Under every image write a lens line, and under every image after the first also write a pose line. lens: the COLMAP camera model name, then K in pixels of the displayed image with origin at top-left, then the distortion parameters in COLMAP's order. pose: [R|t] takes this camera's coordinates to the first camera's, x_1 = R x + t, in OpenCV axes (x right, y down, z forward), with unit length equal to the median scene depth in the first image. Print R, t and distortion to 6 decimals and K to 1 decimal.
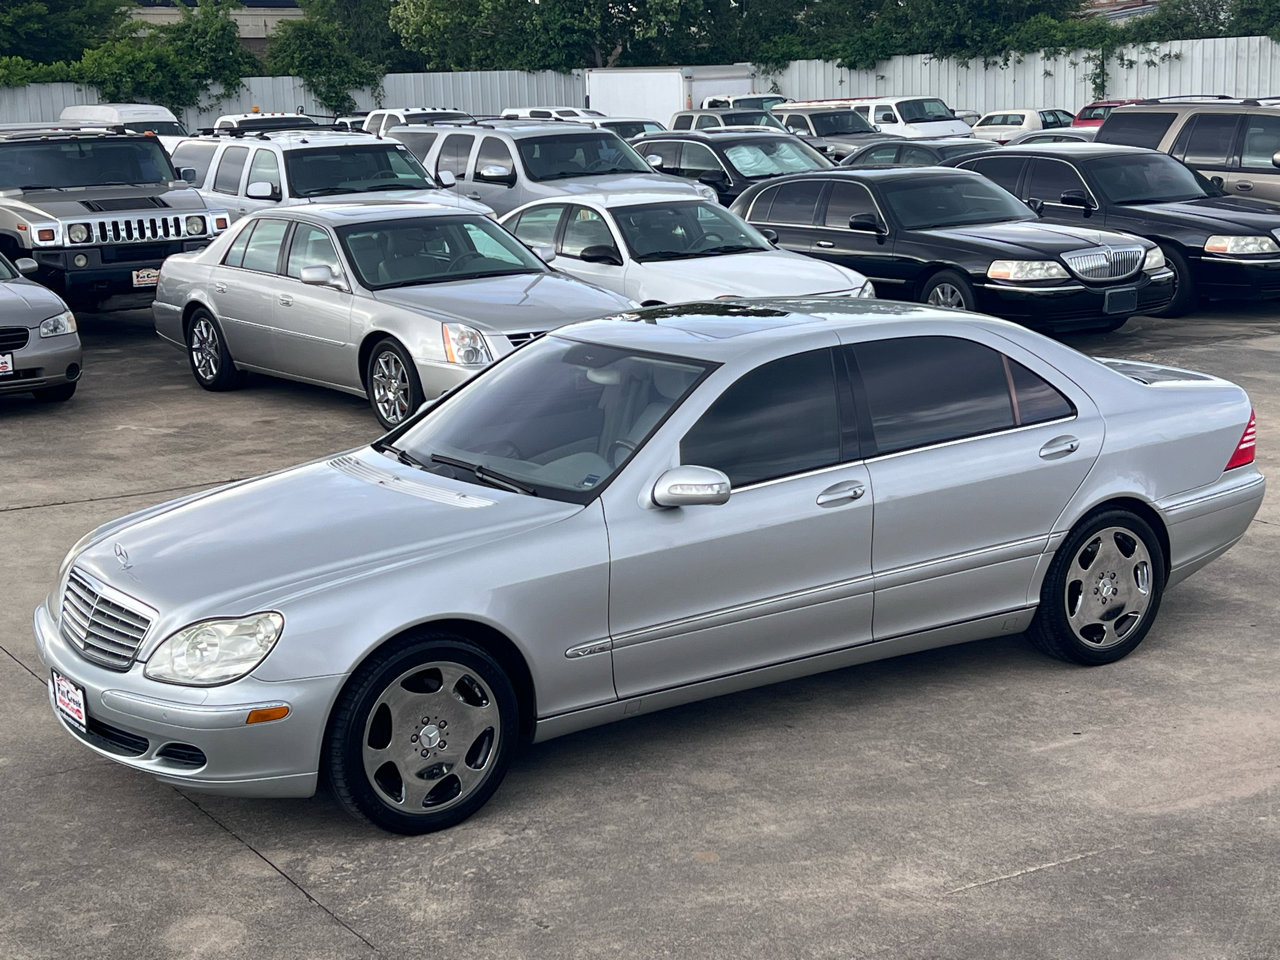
lens RADIAL K [[2111.8, 0, 640.0], [0, 2111.8, 480.0], [0, 0, 1]] dist [0.235362, -0.813307]
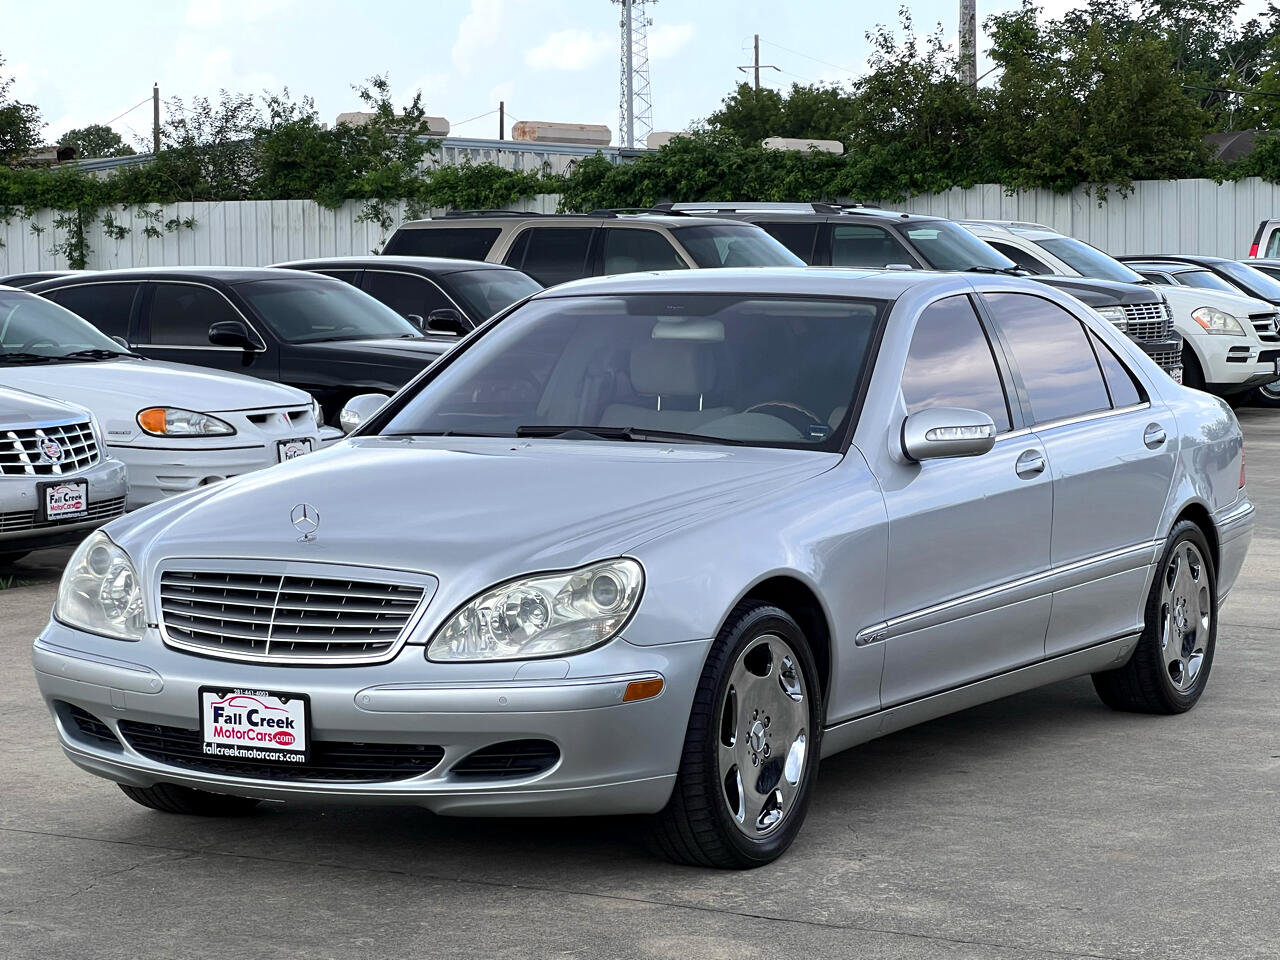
lens RADIAL K [[3290.5, 0, 640.0], [0, 3290.5, 480.0], [0, 0, 1]] dist [-0.323812, 8.566624]
pose [[0.877734, -0.003856, 0.479134, -0.367961], [0.073549, 0.989201, -0.126774, 0.092903], [-0.473471, 0.146513, 0.868539, -0.004686]]
